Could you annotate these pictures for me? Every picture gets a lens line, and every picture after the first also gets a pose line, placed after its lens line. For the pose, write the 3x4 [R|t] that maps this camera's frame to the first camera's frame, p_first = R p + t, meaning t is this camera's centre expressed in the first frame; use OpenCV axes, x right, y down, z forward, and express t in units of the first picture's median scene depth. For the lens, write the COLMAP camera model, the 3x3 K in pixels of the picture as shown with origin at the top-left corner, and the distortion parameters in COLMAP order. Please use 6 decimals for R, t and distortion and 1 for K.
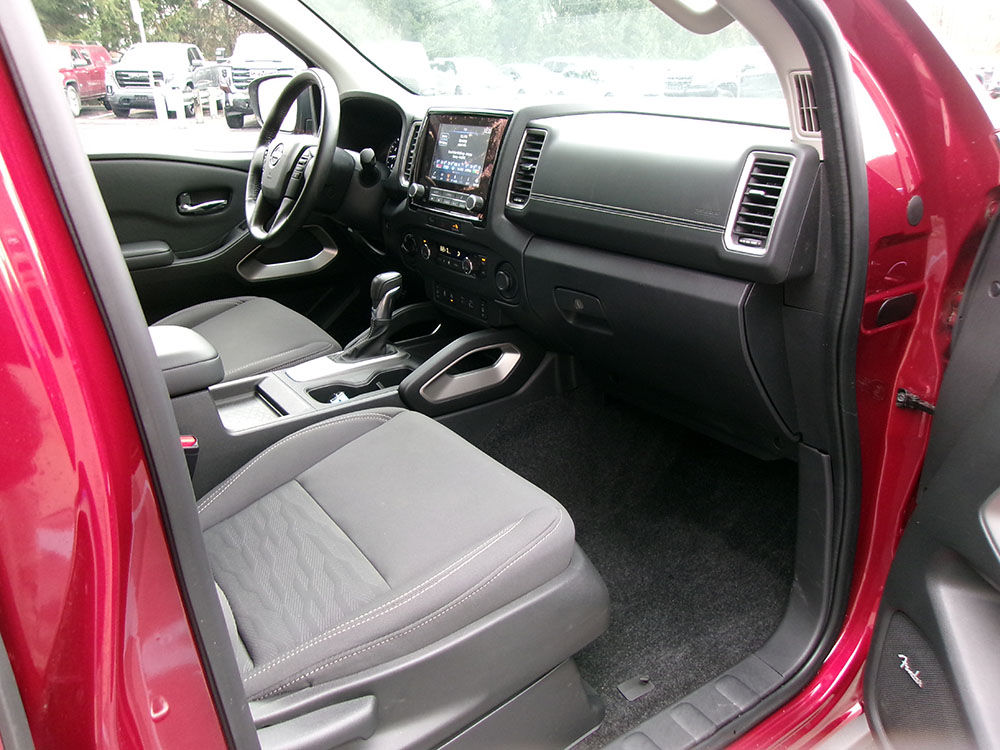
lens RADIAL K [[774.7, 0, 504.5], [0, 774.7, 373.8], [0, 0, 1]] dist [-0.035945, 0.052744]
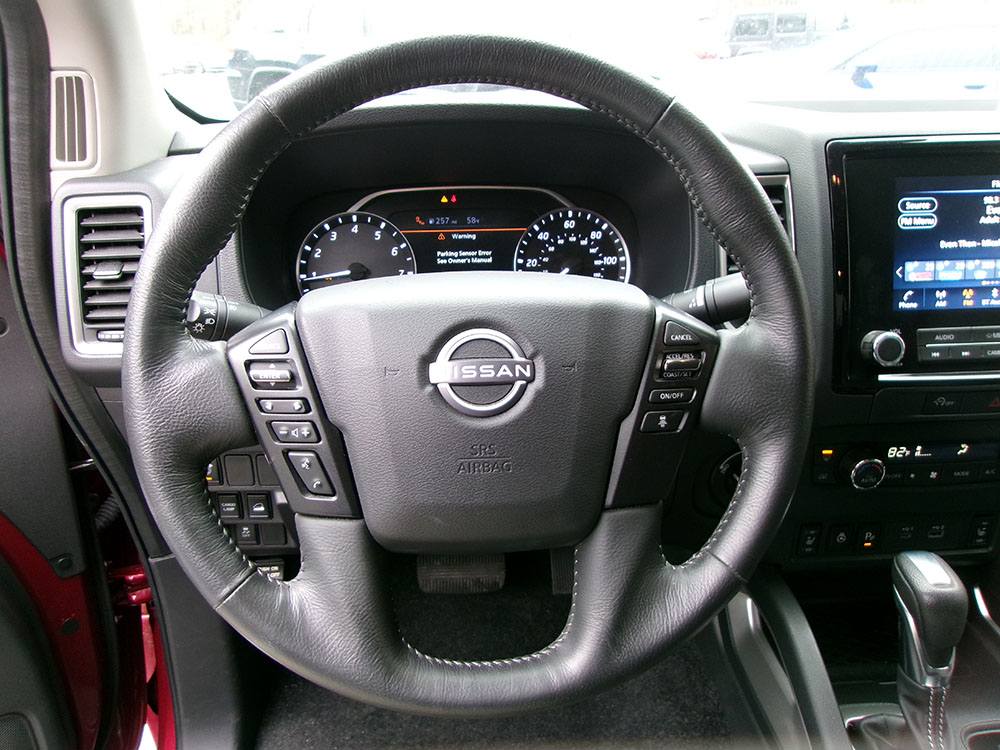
lens RADIAL K [[774.7, 0, 504.5], [0, 774.7, 373.8], [0, 0, 1]] dist [-0.035945, 0.052744]
pose [[0.498926, -0.327536, 0.802367, -0.553476], [0.308554, 0.932300, 0.188711, -0.370325], [-0.809856, 0.153421, 0.566211, 0.959553]]
